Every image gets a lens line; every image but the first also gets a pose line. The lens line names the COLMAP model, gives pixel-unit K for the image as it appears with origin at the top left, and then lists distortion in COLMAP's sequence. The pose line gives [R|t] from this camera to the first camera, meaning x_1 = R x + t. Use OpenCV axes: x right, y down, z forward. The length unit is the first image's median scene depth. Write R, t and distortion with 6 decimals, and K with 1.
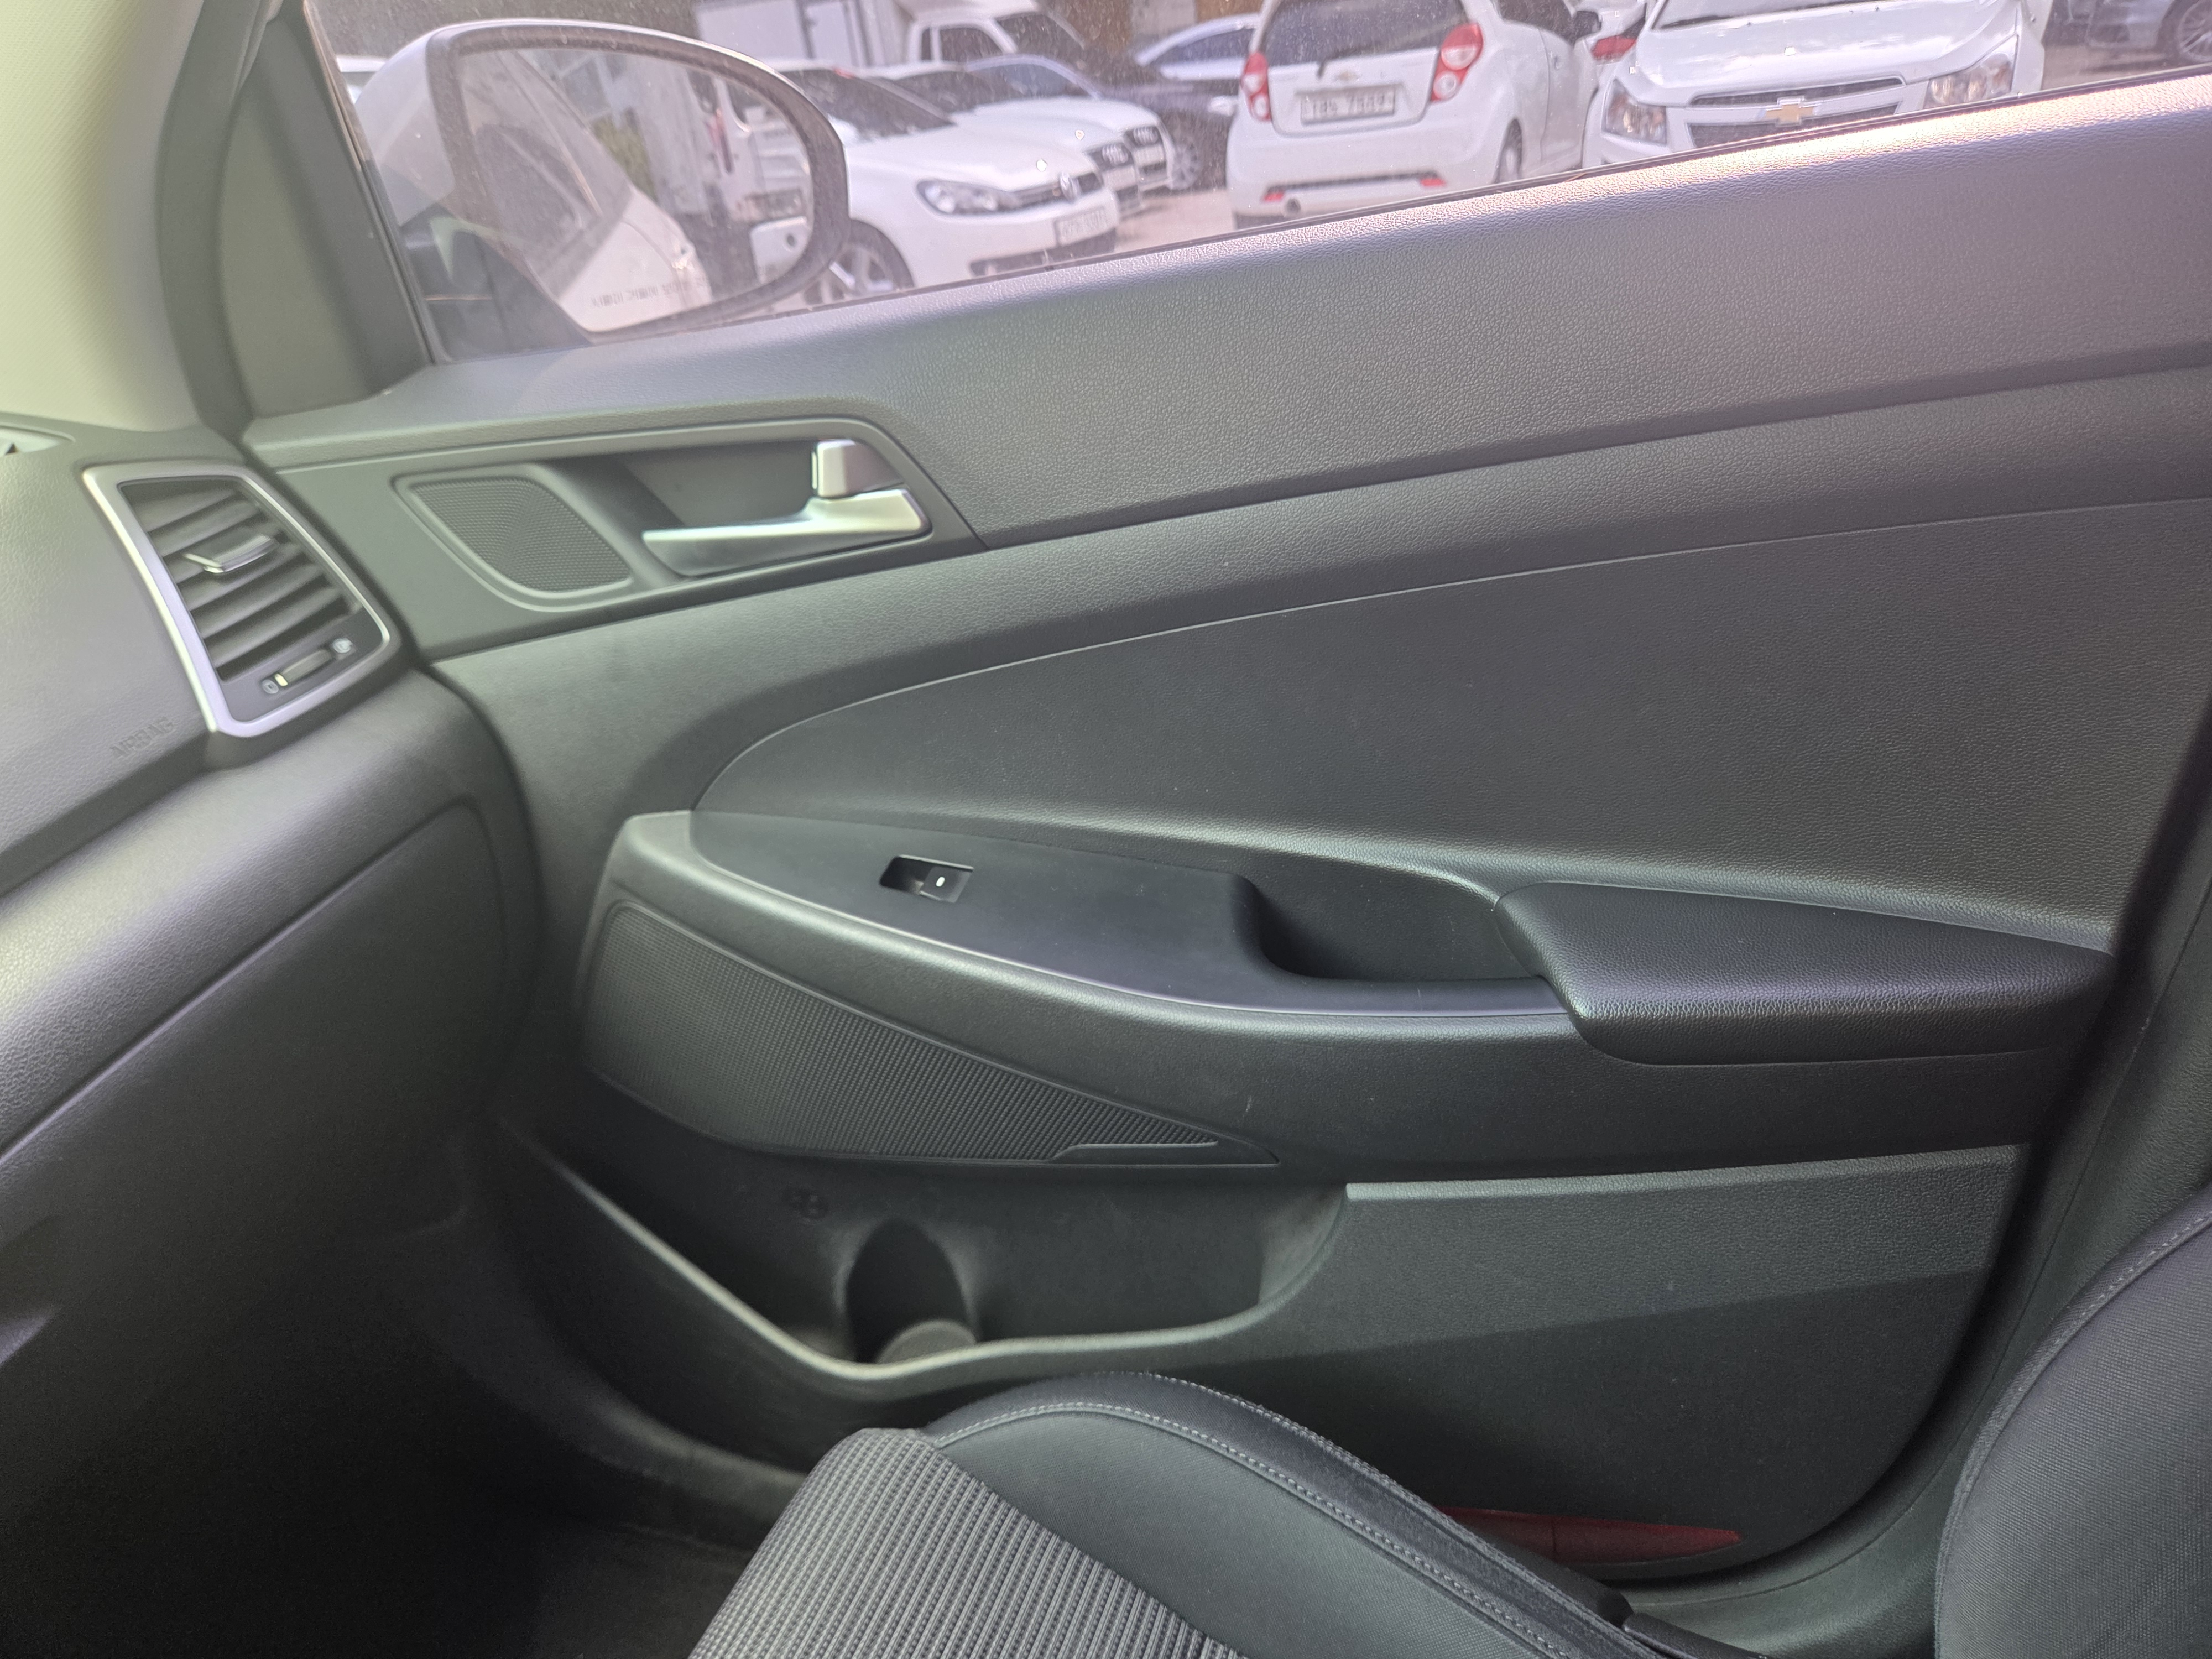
lens RADIAL K [[1521.9, 0, 1082.5], [0, 1521.9, 828.6], [0, 0, 1]] dist [0.052415, -0.055593]
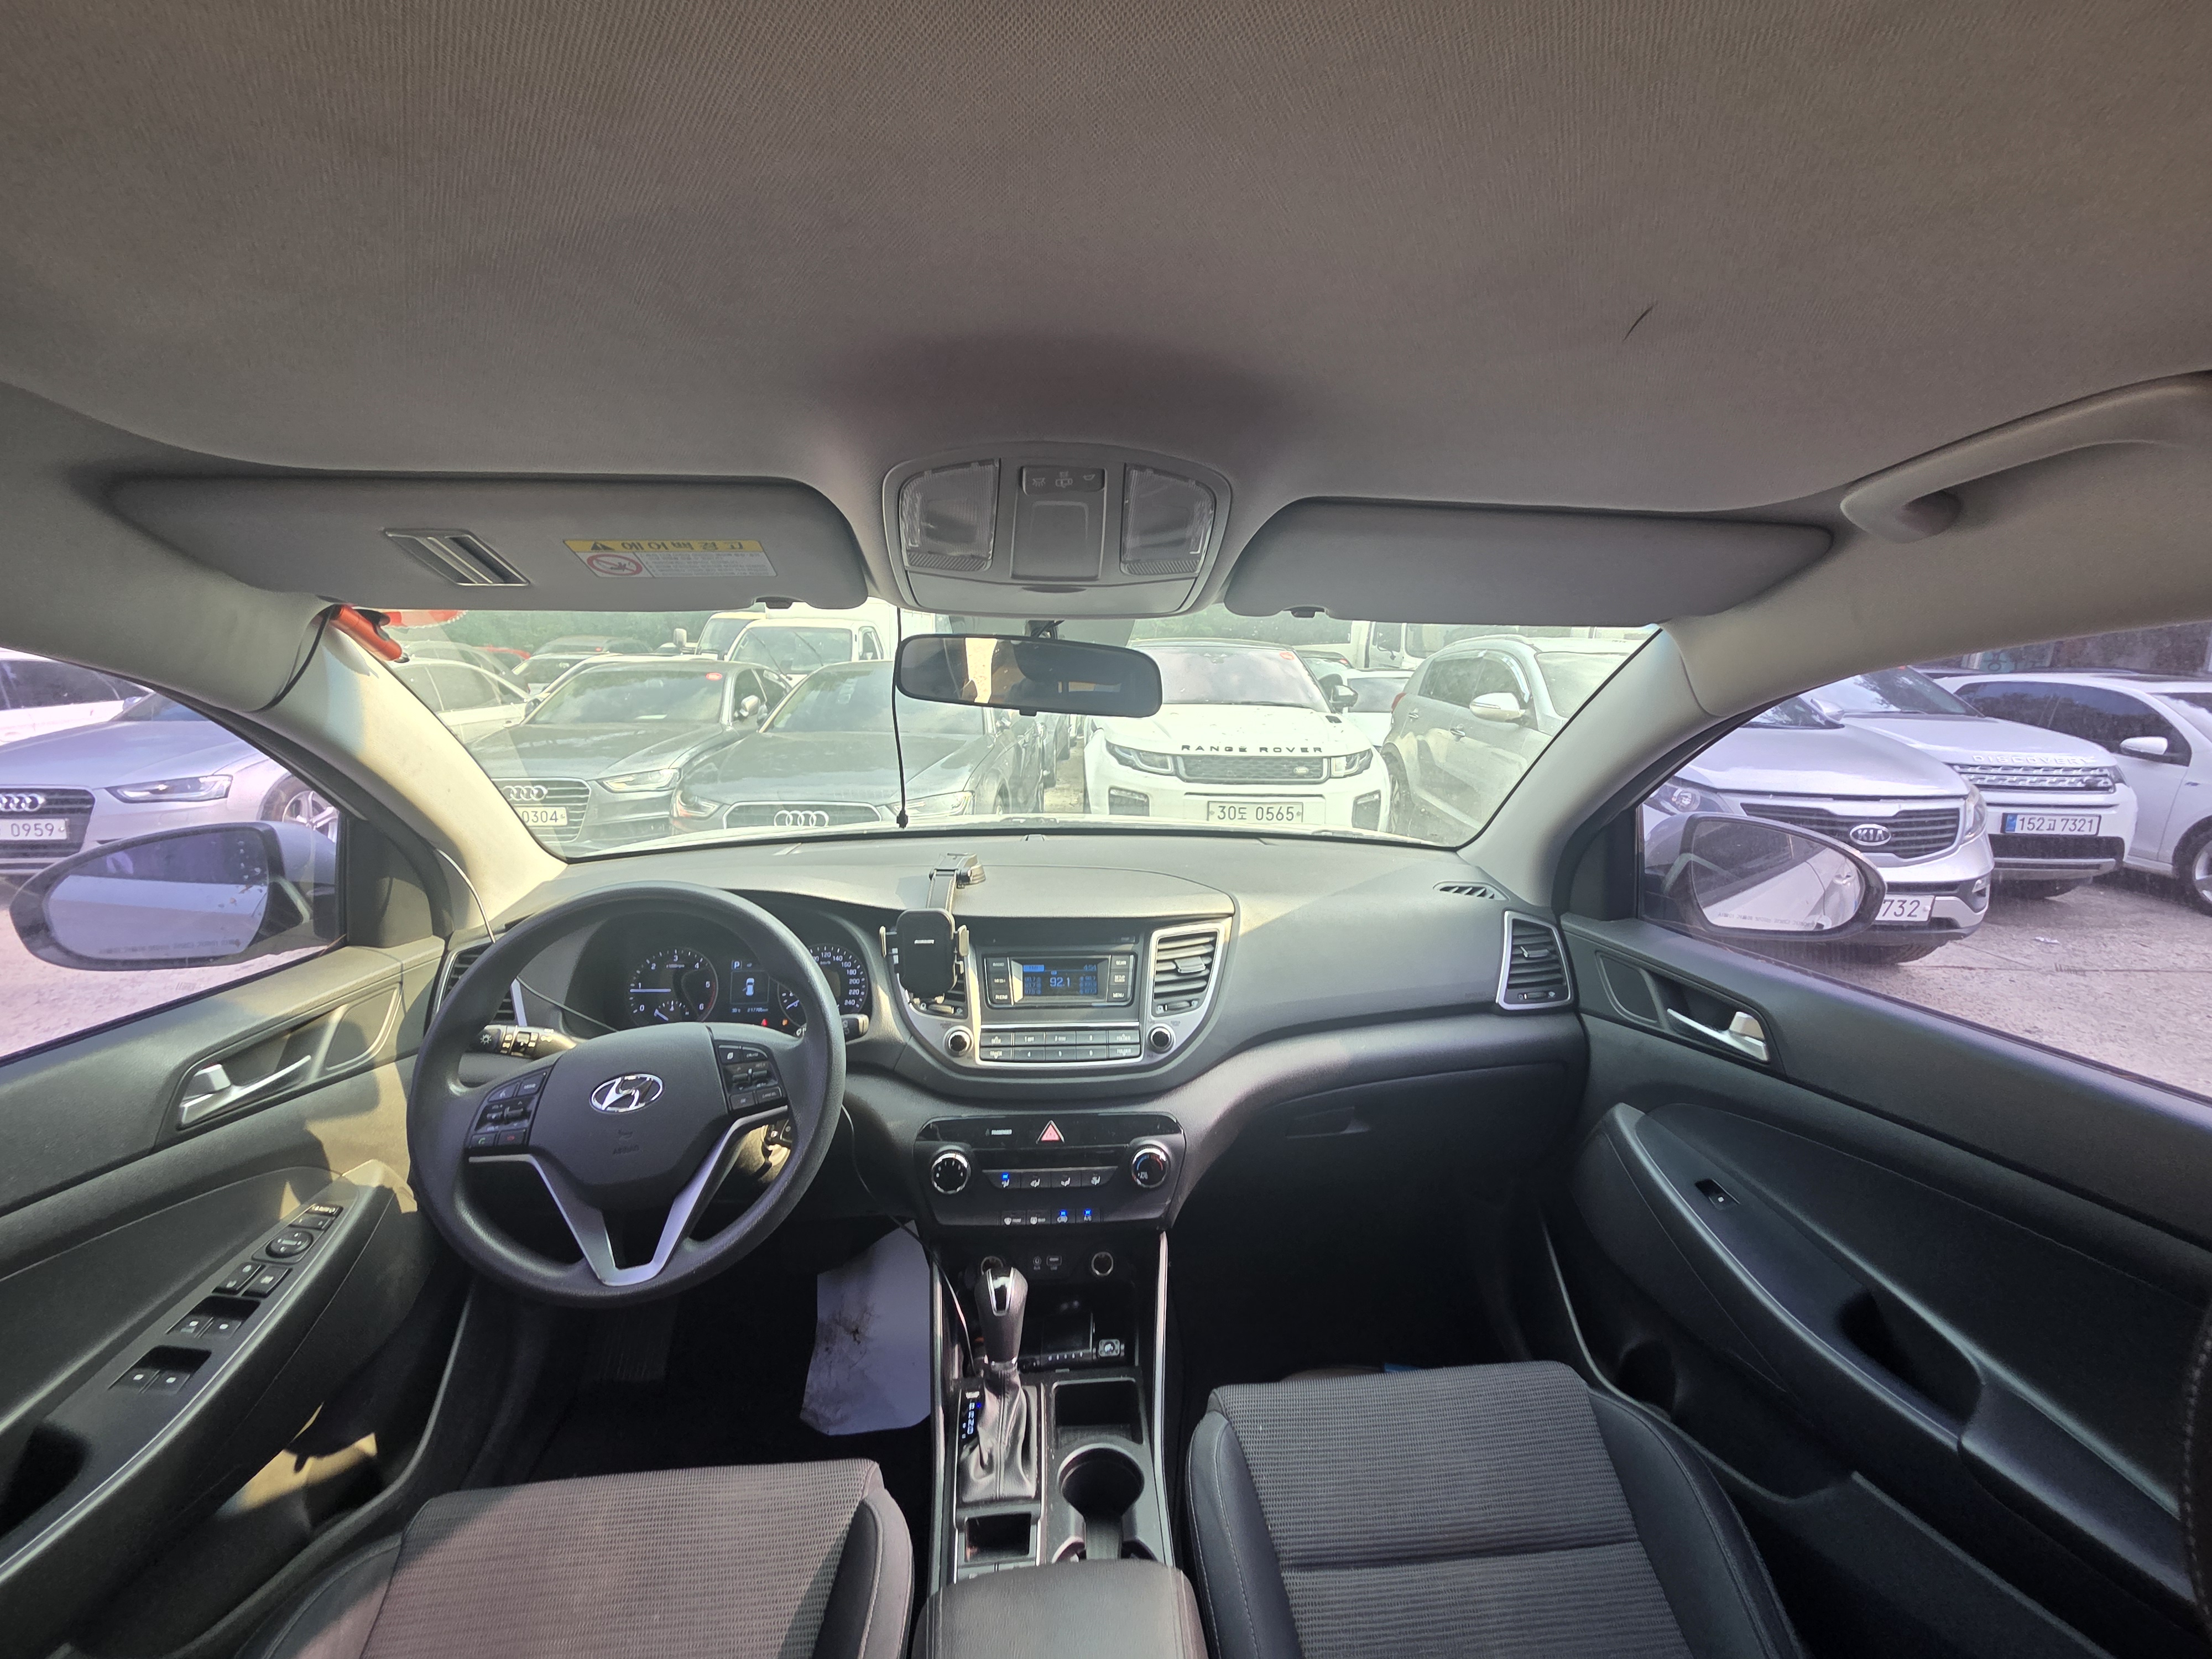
lens RADIAL K [[922.0, 0, 1126.8], [0, 922.0, 820.1], [0, 0, 1]] dist [-0.000471, -0.000125]
pose [[0.451016, 0.291320, -0.843633, 0.522325], [-0.469699, 0.881223, 0.053194, -0.124874], [0.758926, 0.372262, 0.534278, -0.648874]]
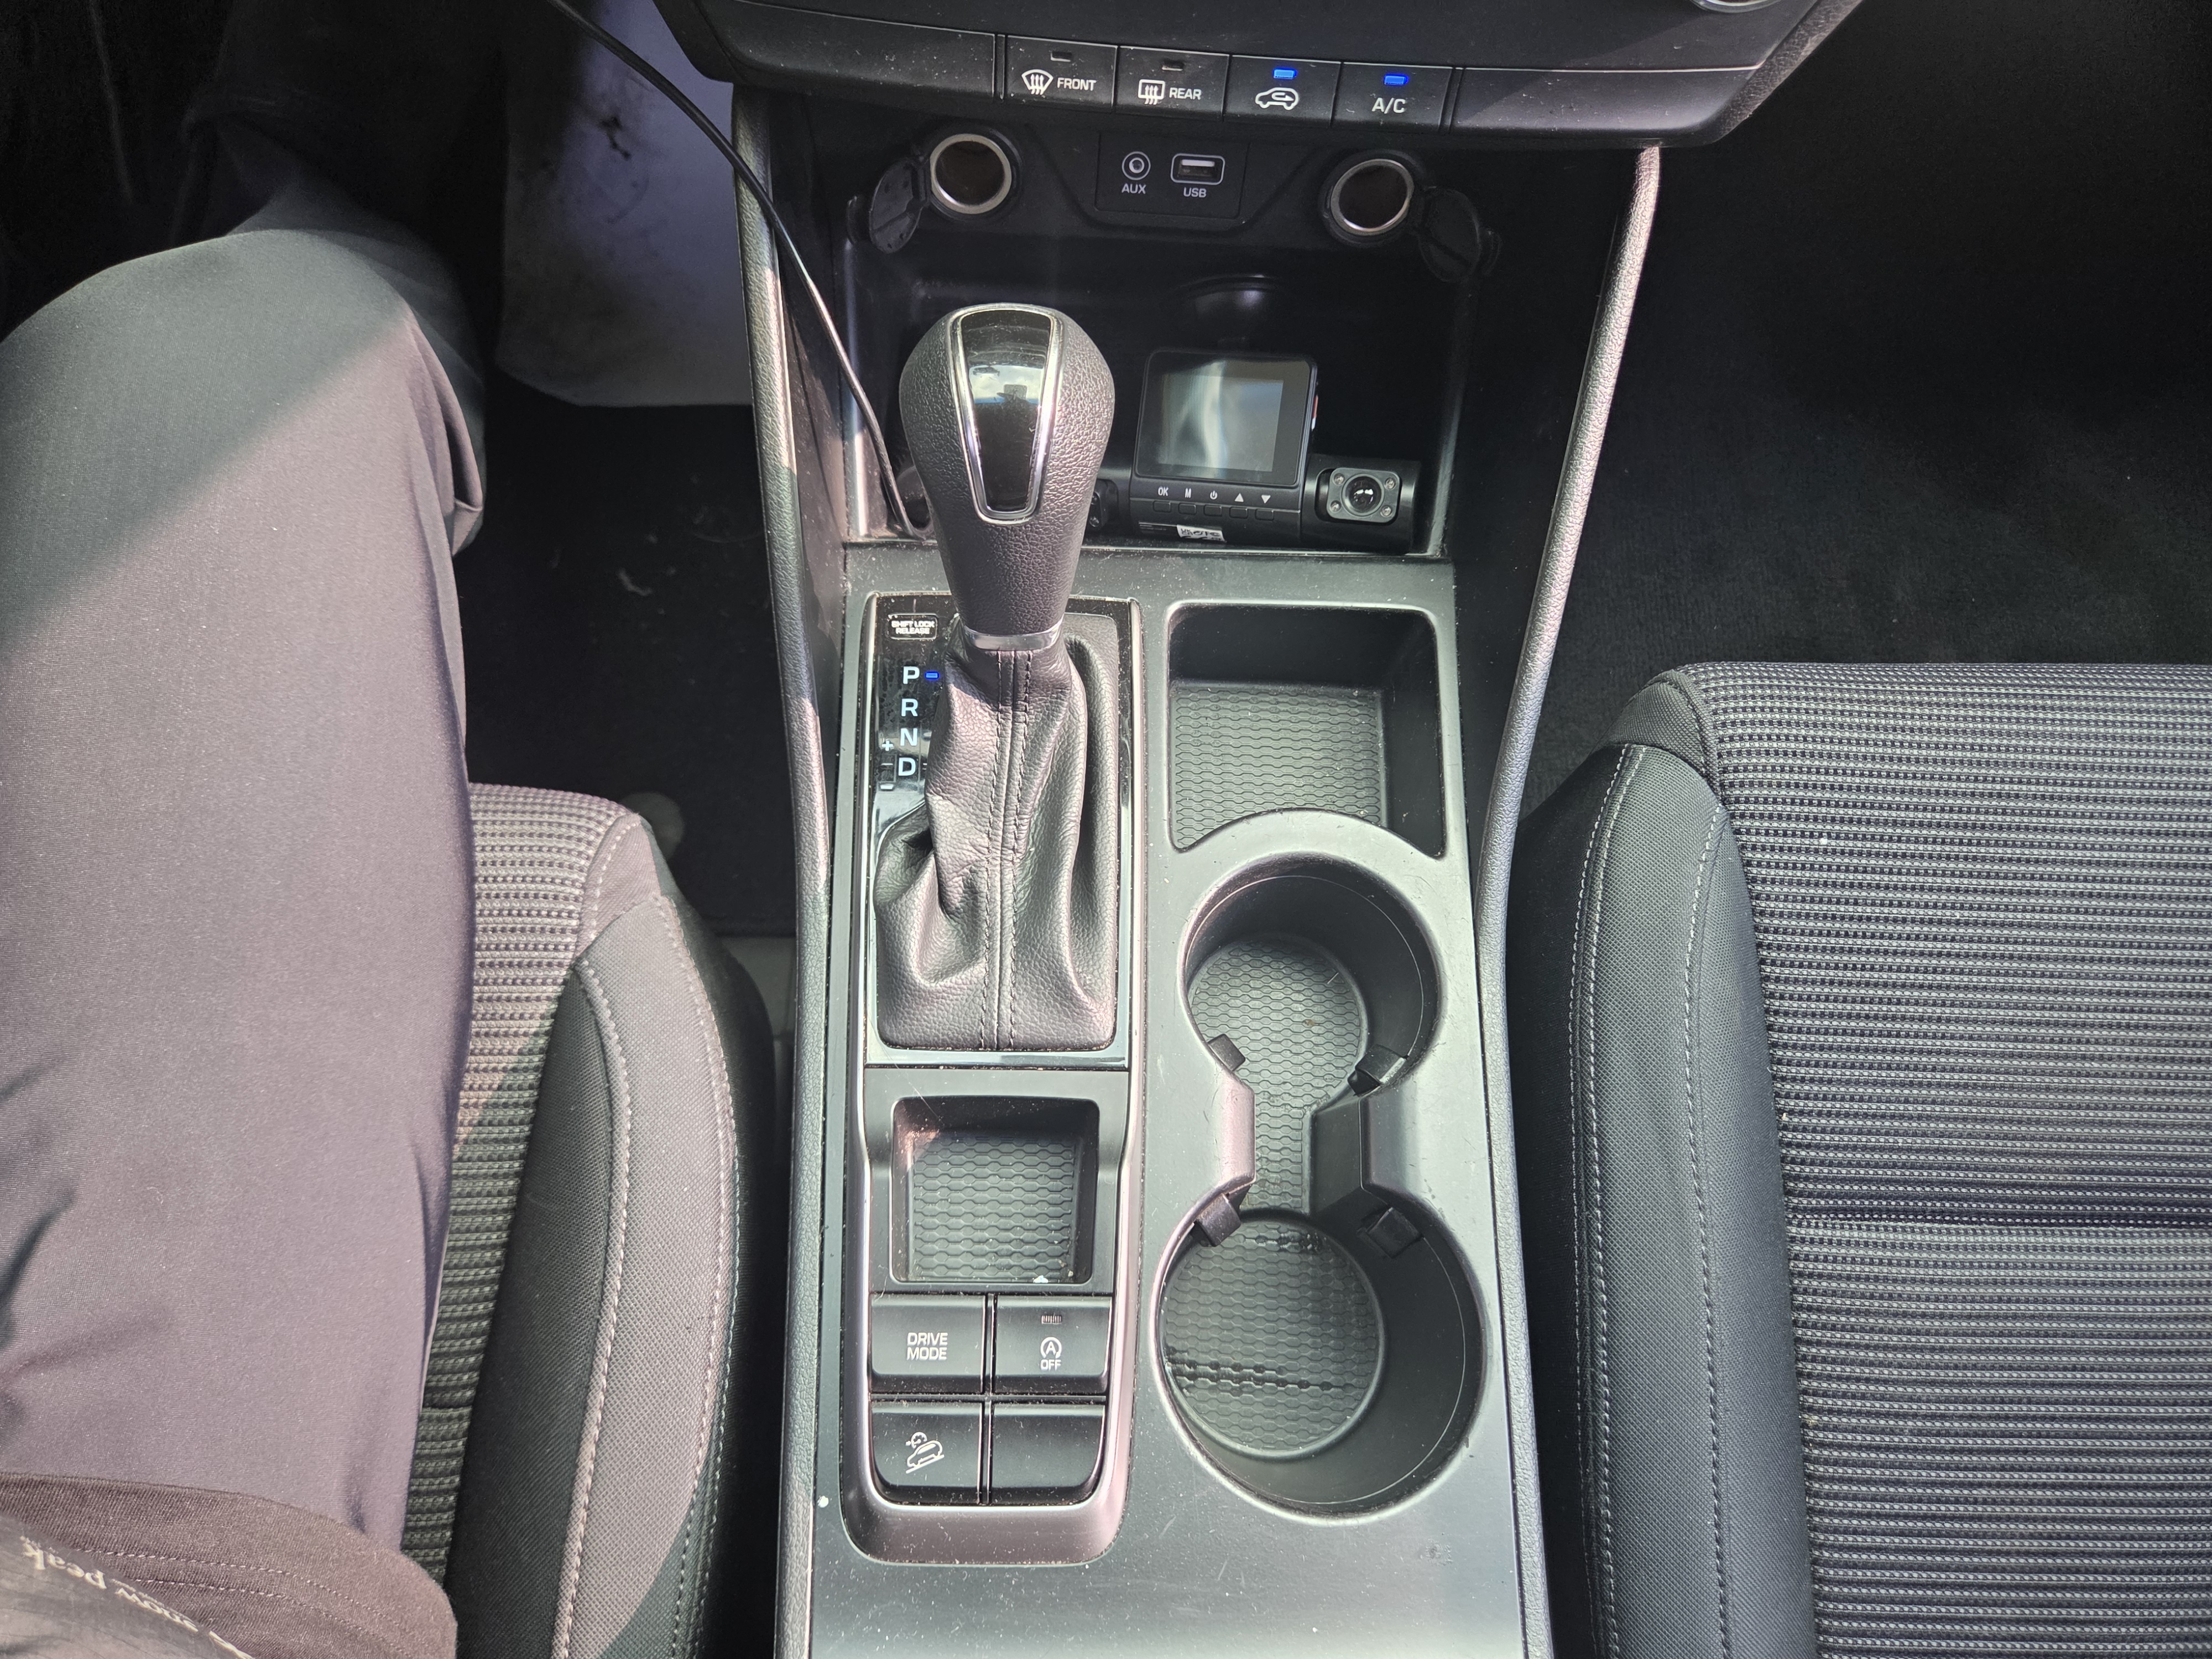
lens RADIAL K [[1521.9, 0, 1082.5], [0, 1521.9, 828.6], [0, 0, 1]] dist [0.052415, -0.055593]
pose [[0.342719, 0.926658, -0.154431, -0.270839], [-0.509302, 0.321405, 0.798317, 0.240522], [0.789402, -0.194946, 0.582100, -0.134296]]
